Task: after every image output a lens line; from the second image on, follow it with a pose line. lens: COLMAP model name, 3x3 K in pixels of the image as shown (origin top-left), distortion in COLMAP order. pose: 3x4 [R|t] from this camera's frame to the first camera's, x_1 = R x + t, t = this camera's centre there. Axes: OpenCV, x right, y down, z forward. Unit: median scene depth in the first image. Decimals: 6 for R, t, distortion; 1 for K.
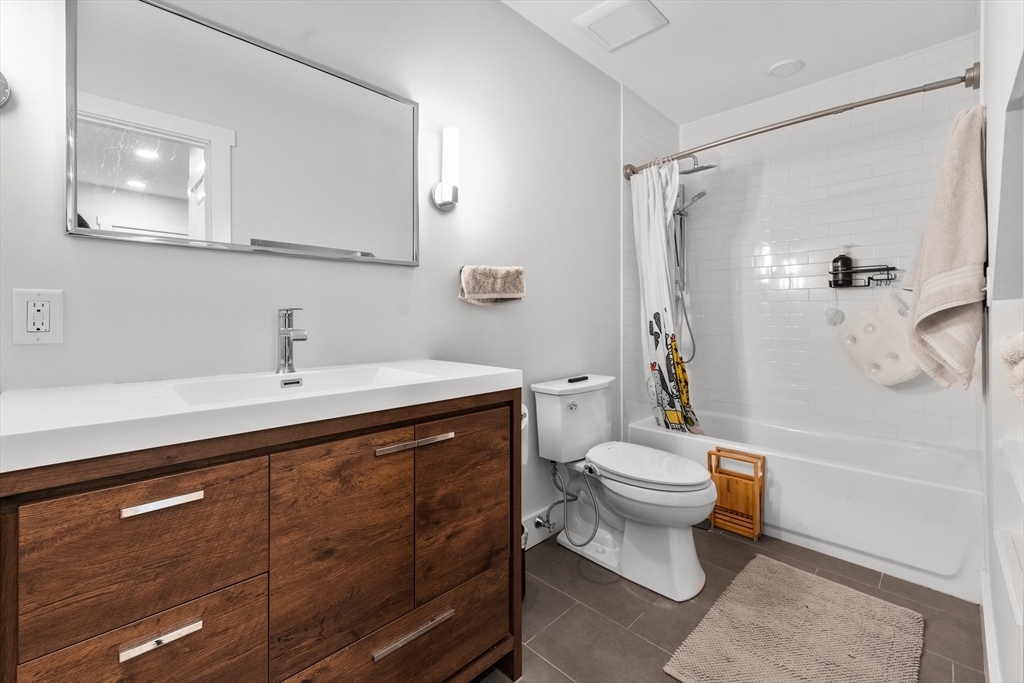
lens RADIAL K [[418.9, 0, 512.0], [0, 418.9, 341.5], [0, 0, 1]] dist [0.000251, -0.000056]
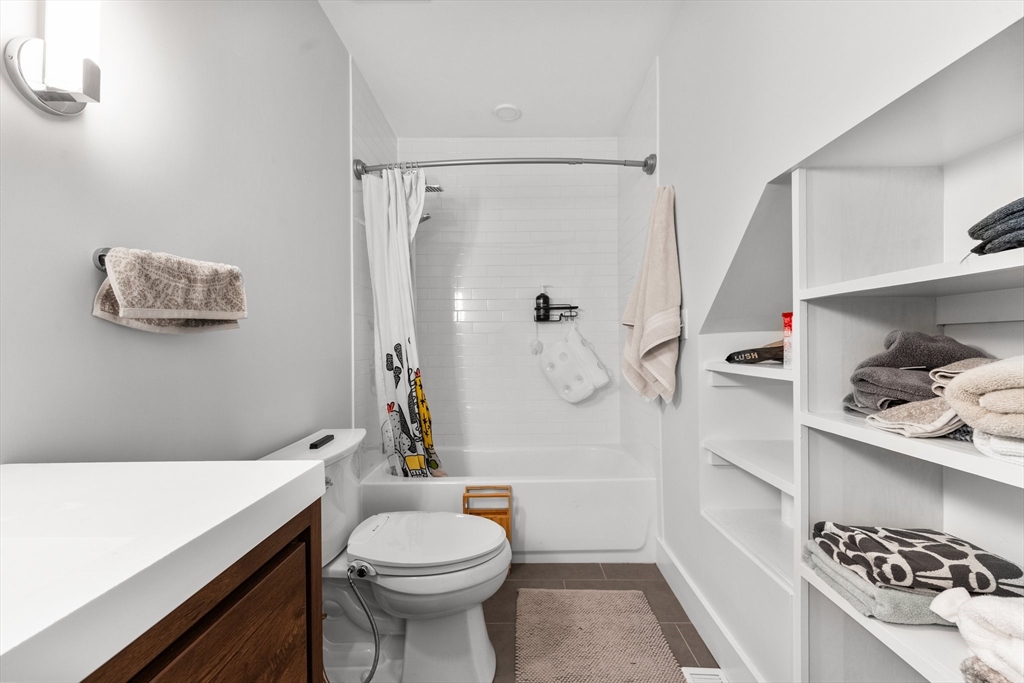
lens RADIAL K [[418.3, 0, 511.7], [0, 418.3, 354.7], [0, 0, 1]] dist [-0.000532, -0.000113]
pose [[0.709772, -0.022069, 0.704085, -0.096793], [0.049371, 0.998610, -0.018469, -0.022503], [-0.702699, 0.047870, 0.709875, 0.271766]]
